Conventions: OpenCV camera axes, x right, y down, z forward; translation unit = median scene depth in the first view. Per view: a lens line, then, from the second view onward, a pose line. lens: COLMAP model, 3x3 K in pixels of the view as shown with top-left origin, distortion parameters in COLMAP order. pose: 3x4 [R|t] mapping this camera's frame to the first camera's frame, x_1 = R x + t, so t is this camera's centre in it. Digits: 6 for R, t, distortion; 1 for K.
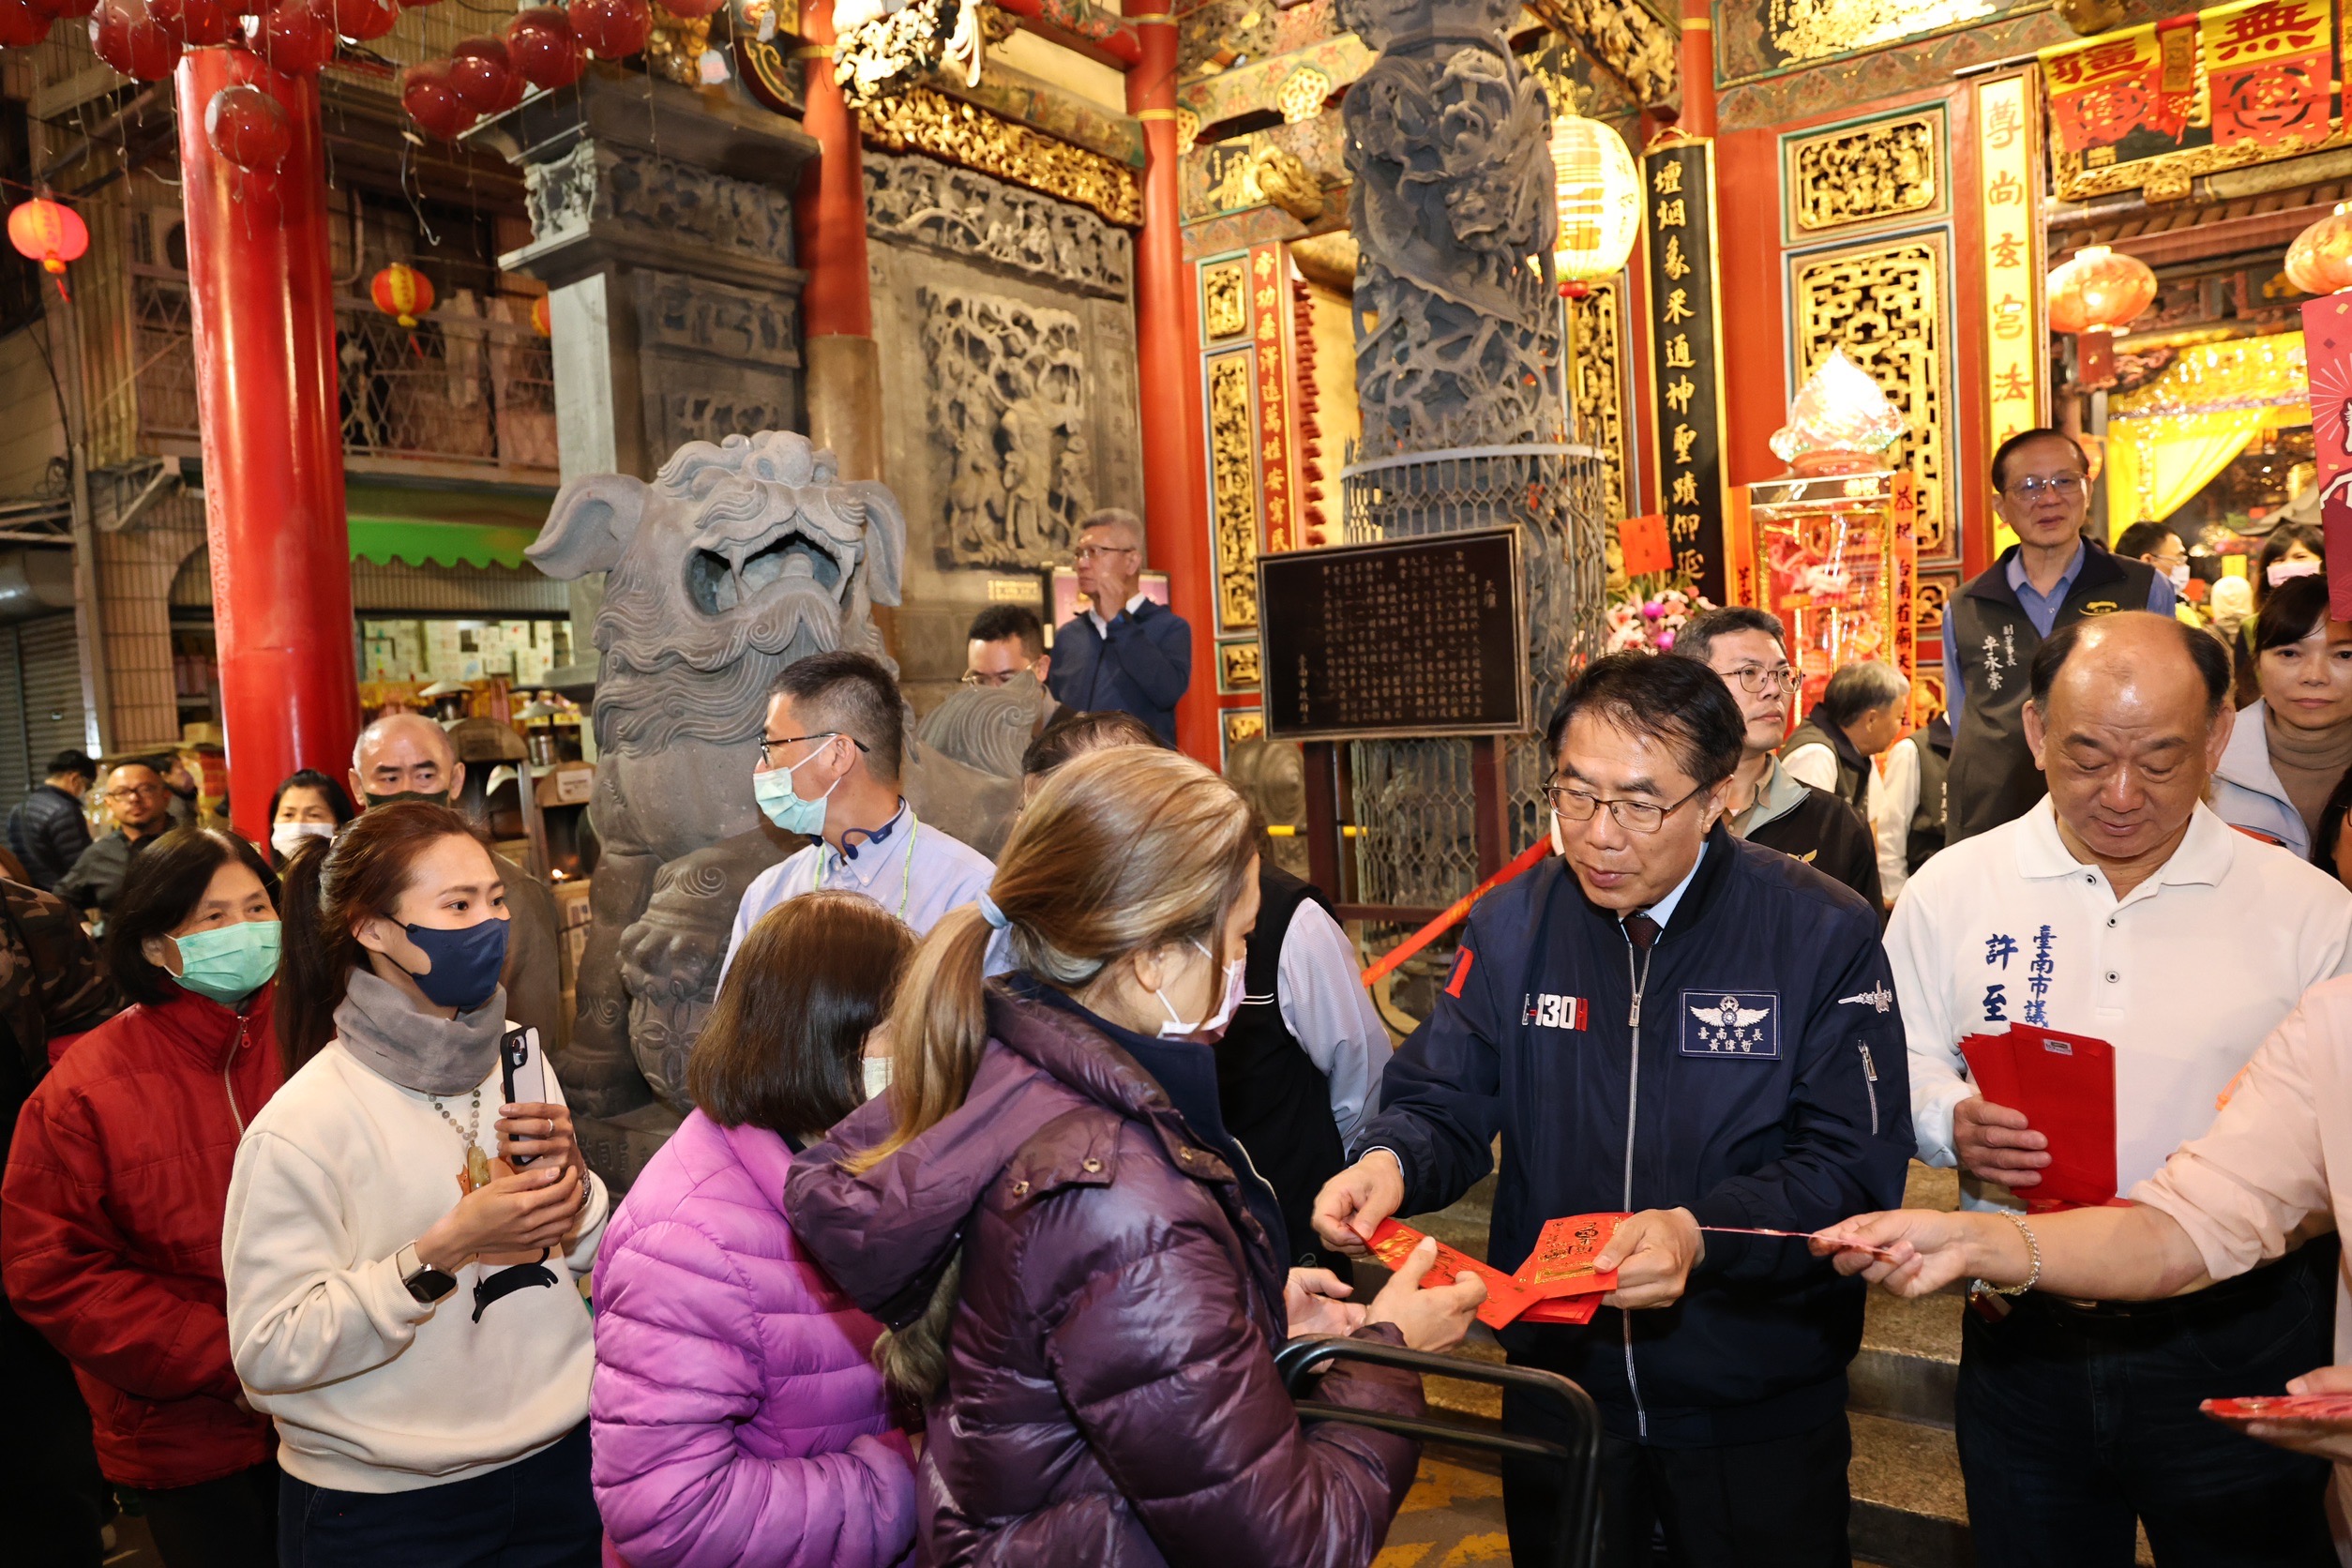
lens RADIAL K [[1626.6, 0, 1186.6], [0, 1626.6, 795.5], [0, 0, 1]] dist [-0.090362, 0.070317]
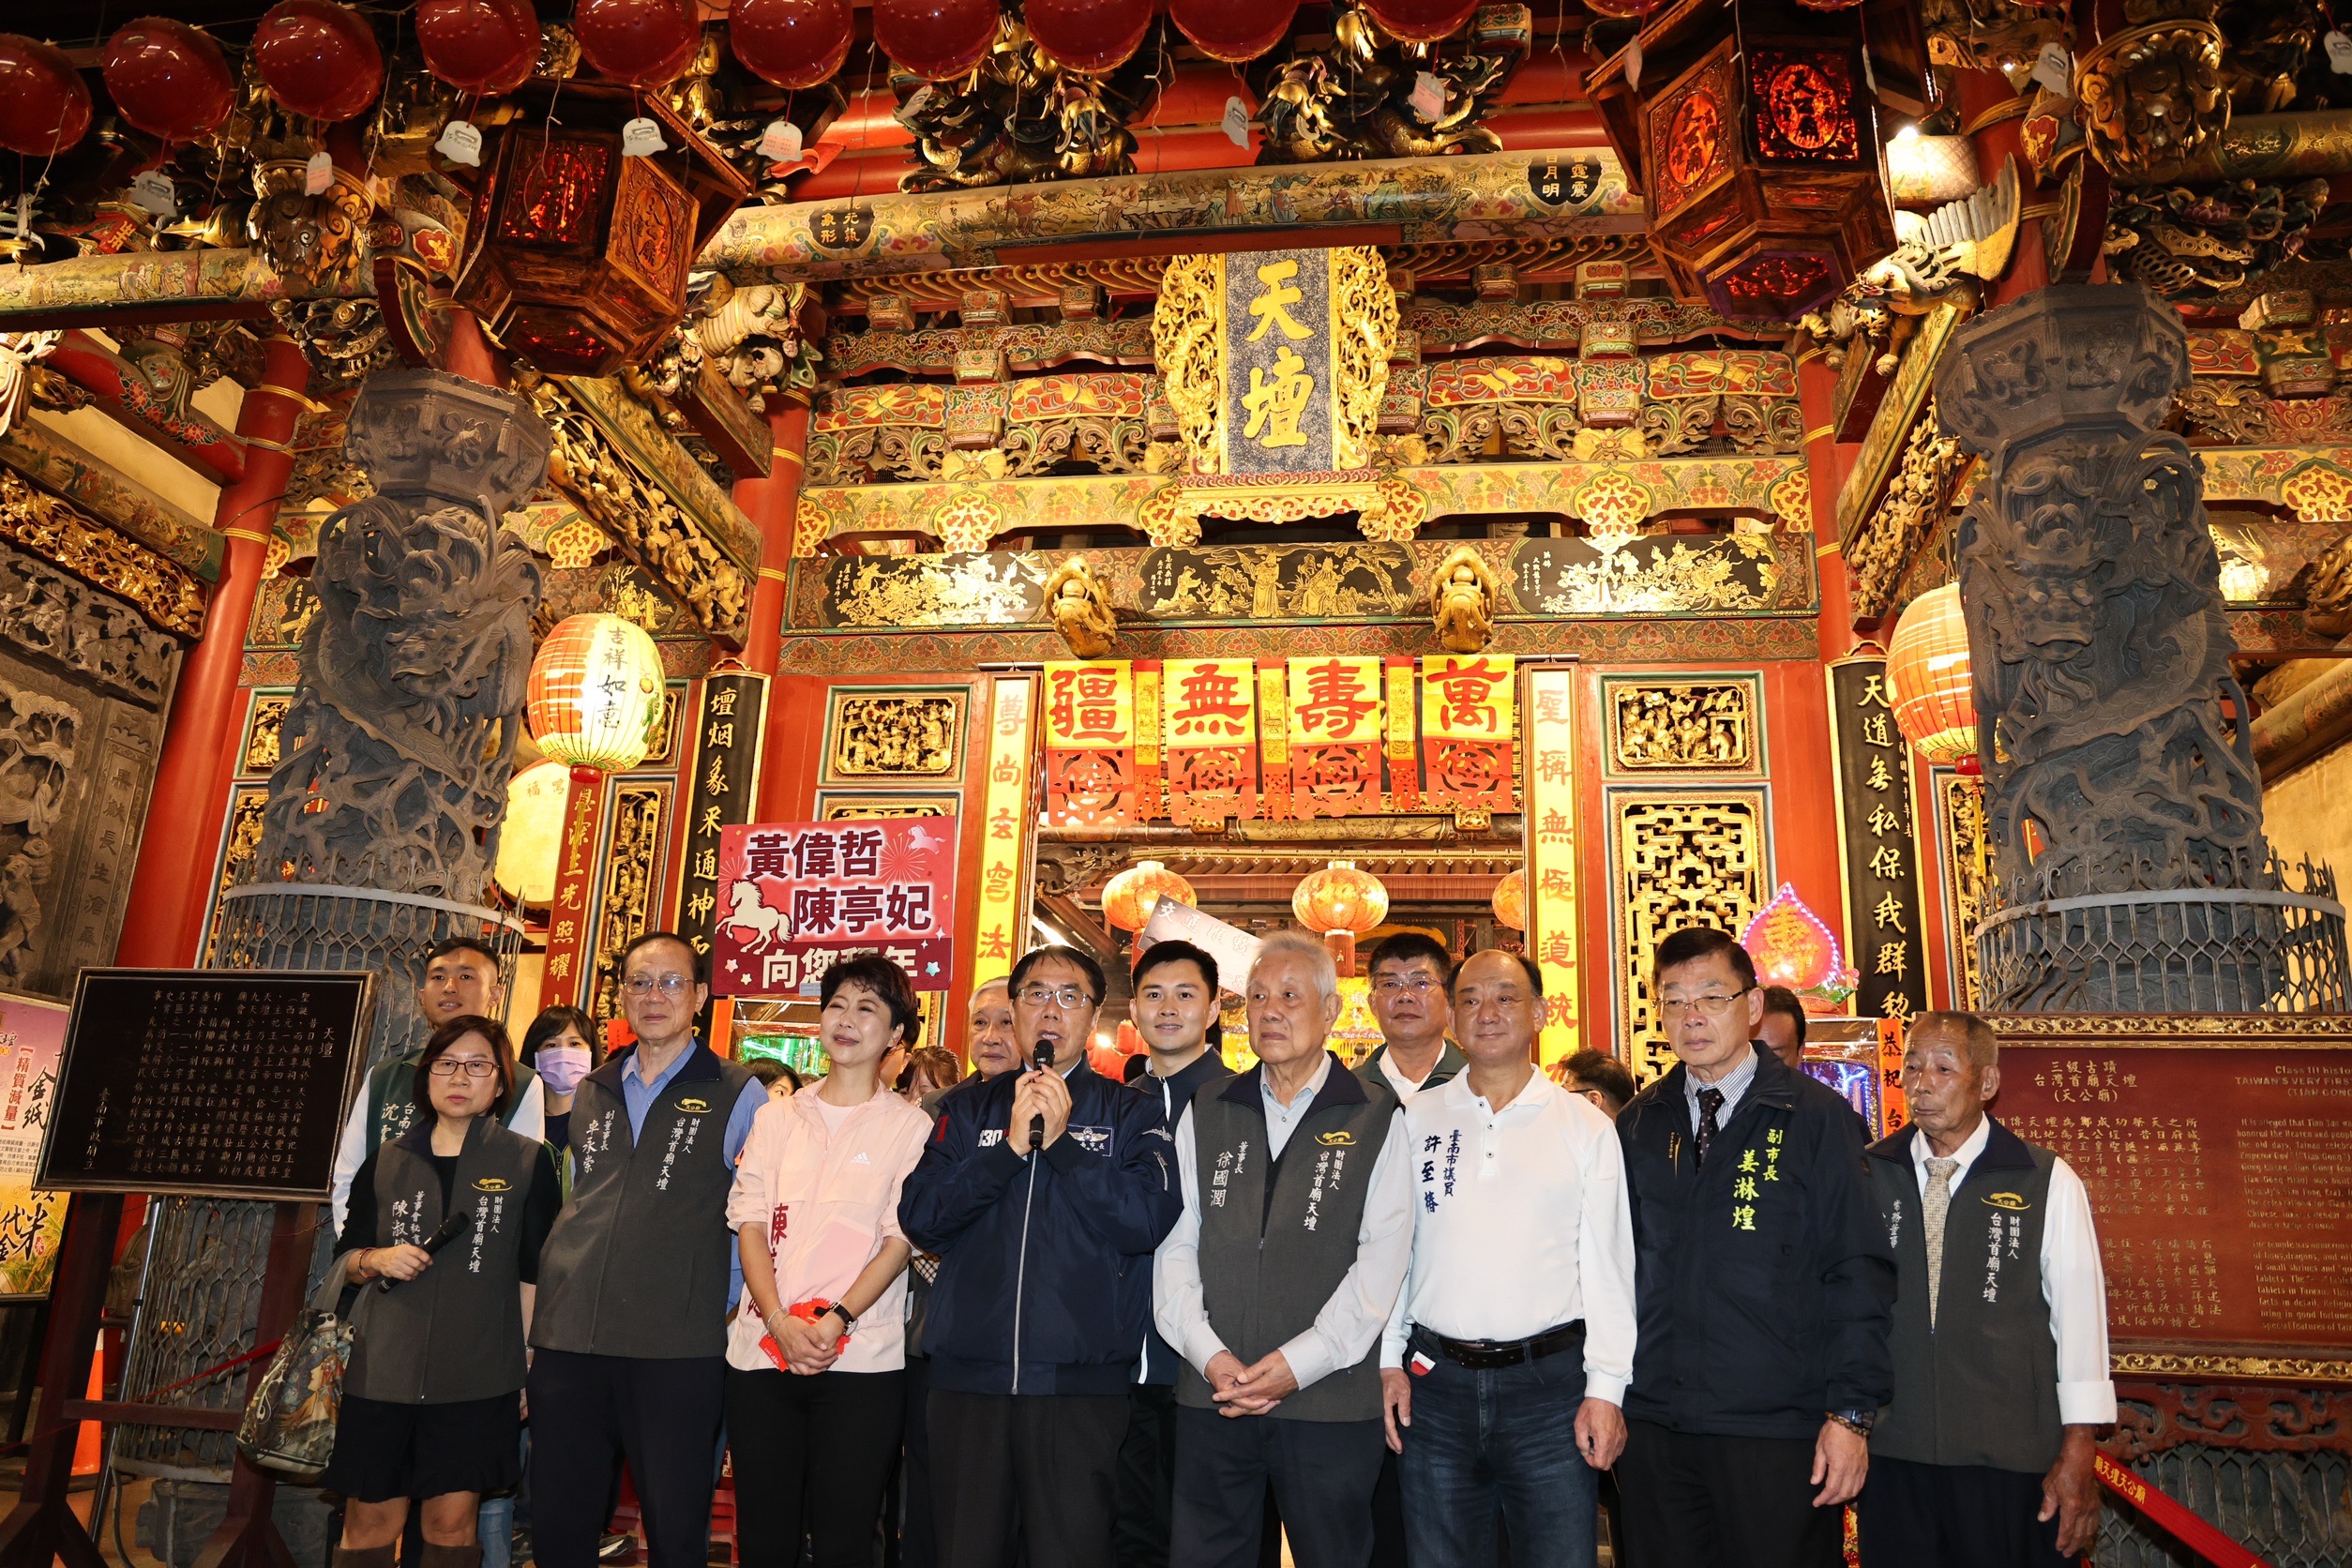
lens RADIAL K [[1626.6, 0, 1186.6], [0, 1626.6, 795.5], [0, 0, 1]] dist [-0.090362, 0.070317]
pose [[0.887020, 0.209313, 0.411563, 0.153392], [-0.058993, 0.935417, -0.348591, 0.019856], [-0.457948, 0.284928, 0.842081, -0.005940]]
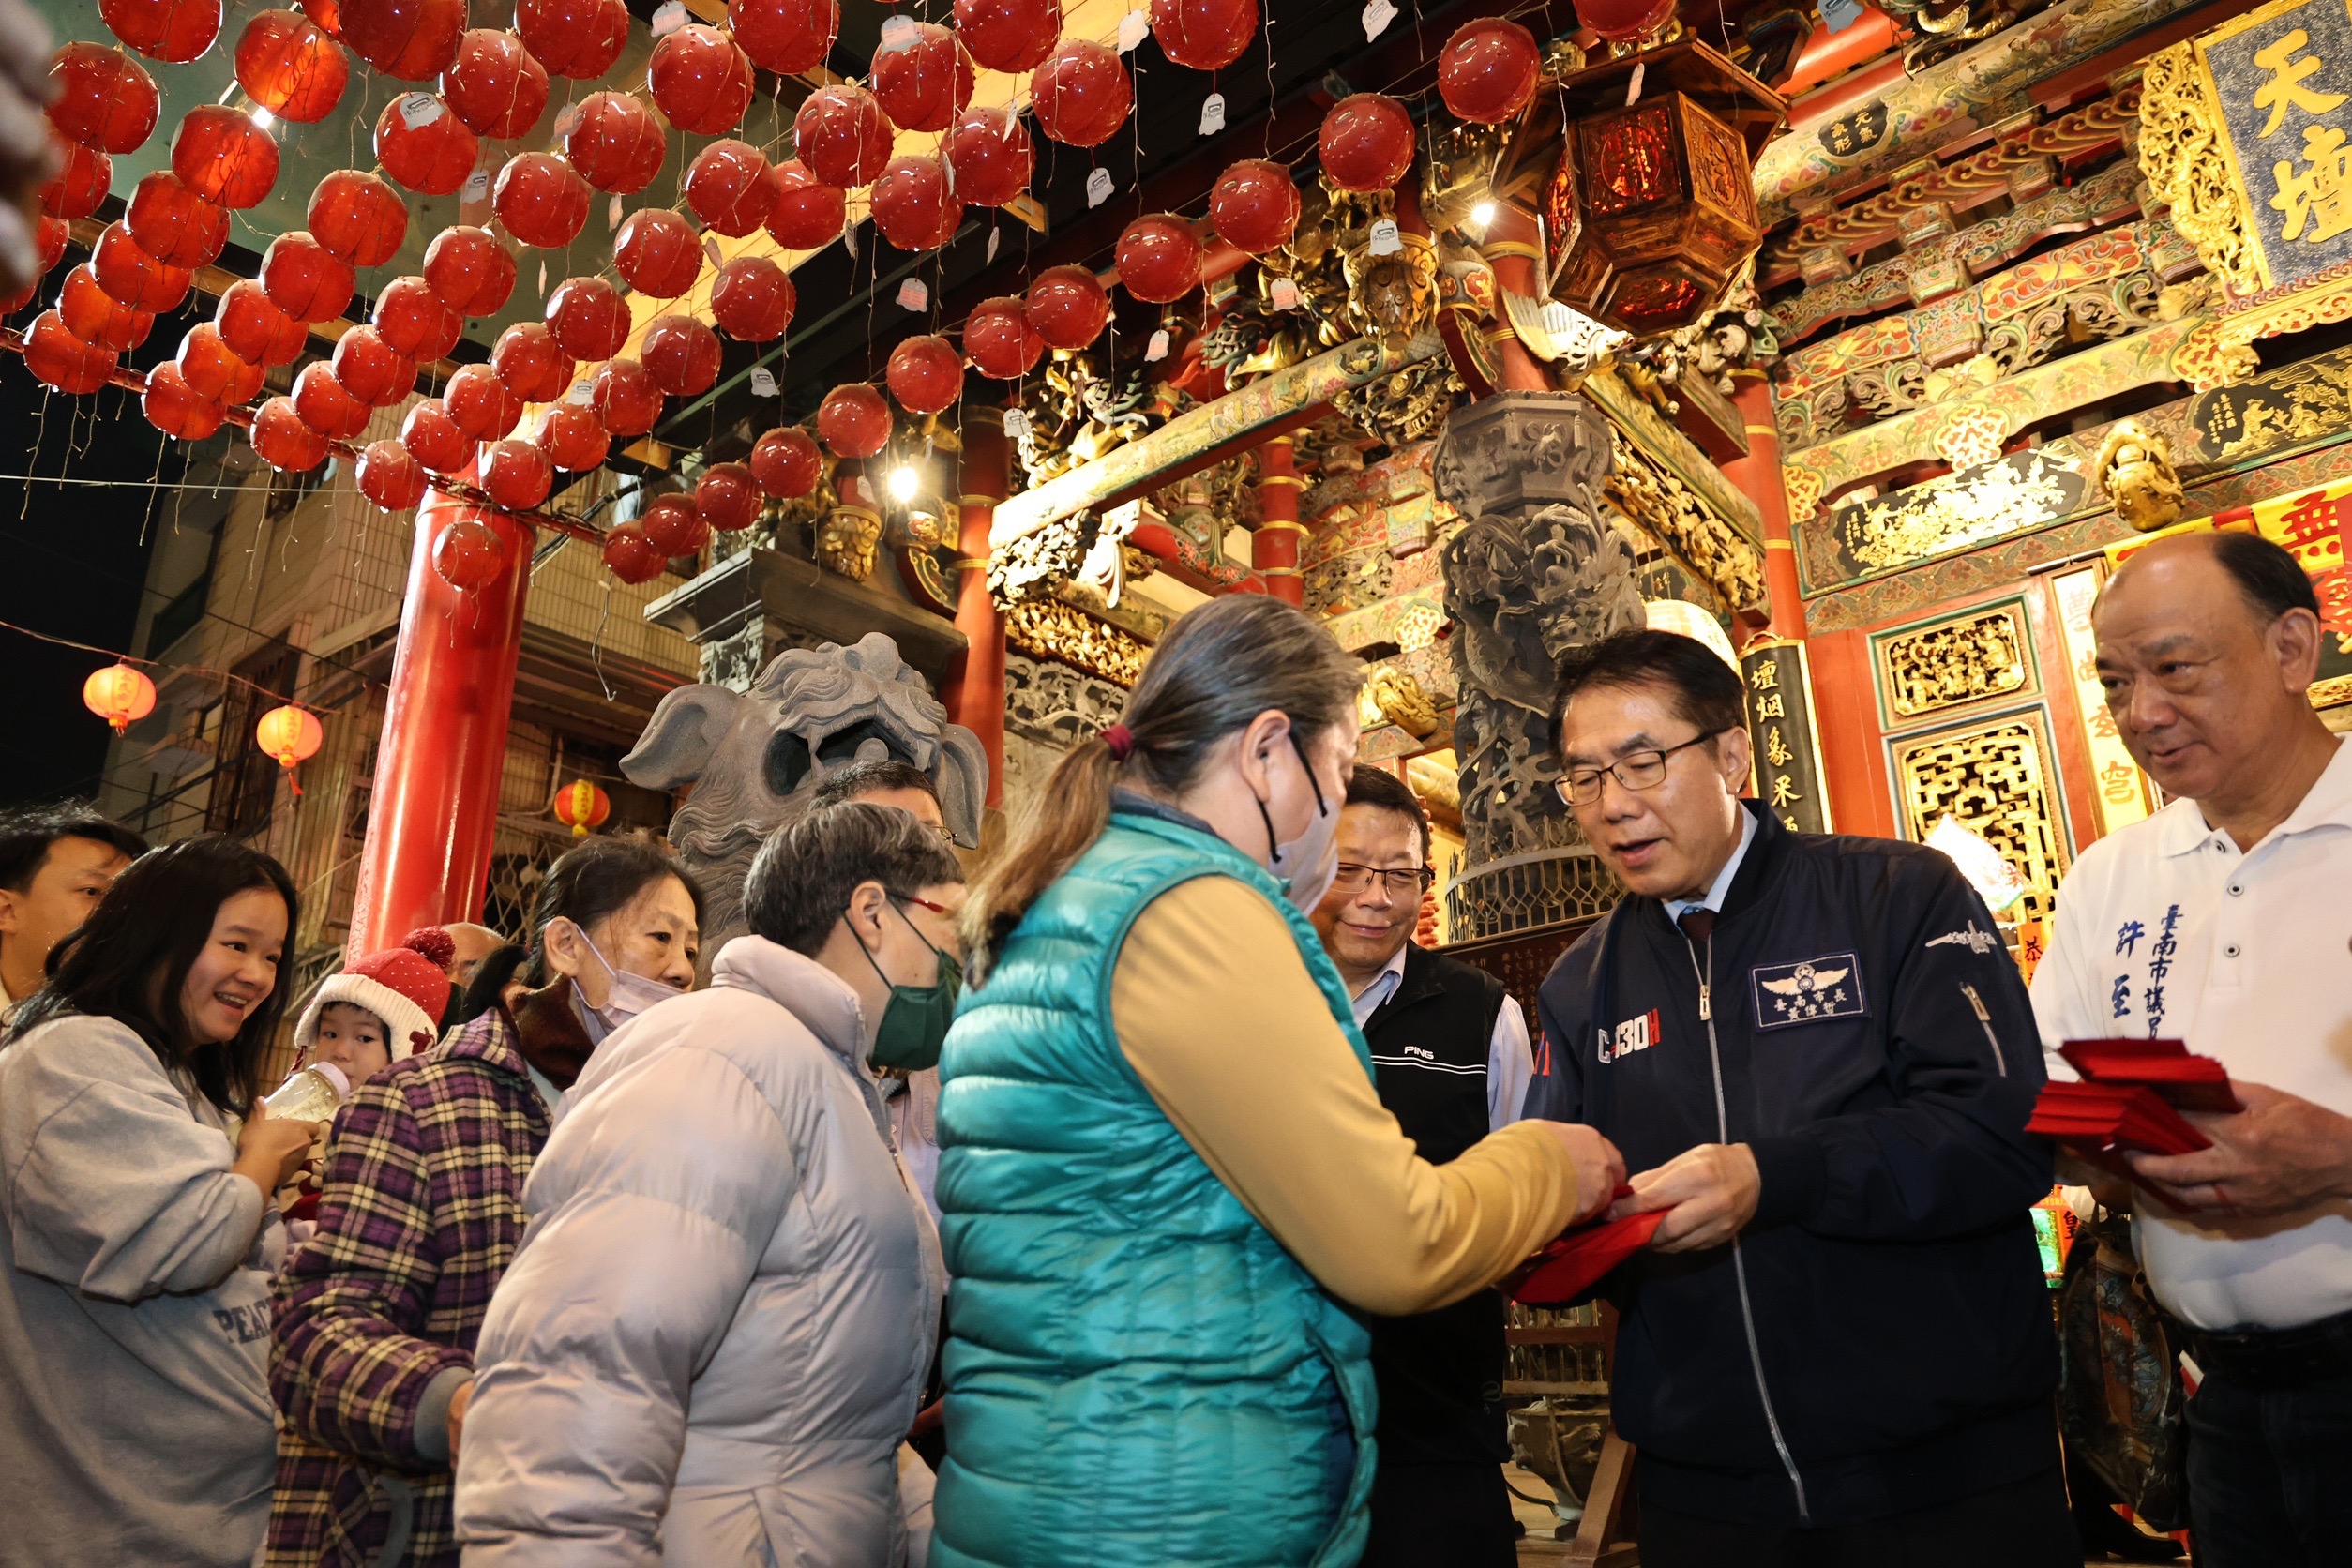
lens RADIAL K [[1625.4, 0, 1187.7], [0, 1625.4, 801.7], [0, 0, 1]] dist [-0.097294, 0.076594]
pose [[0.996126, 0.011756, -0.087145, 0.018177], [-0.043993, 0.924708, -0.378126, 0.107882], [0.076138, 0.380495, 0.921643, 0.033152]]
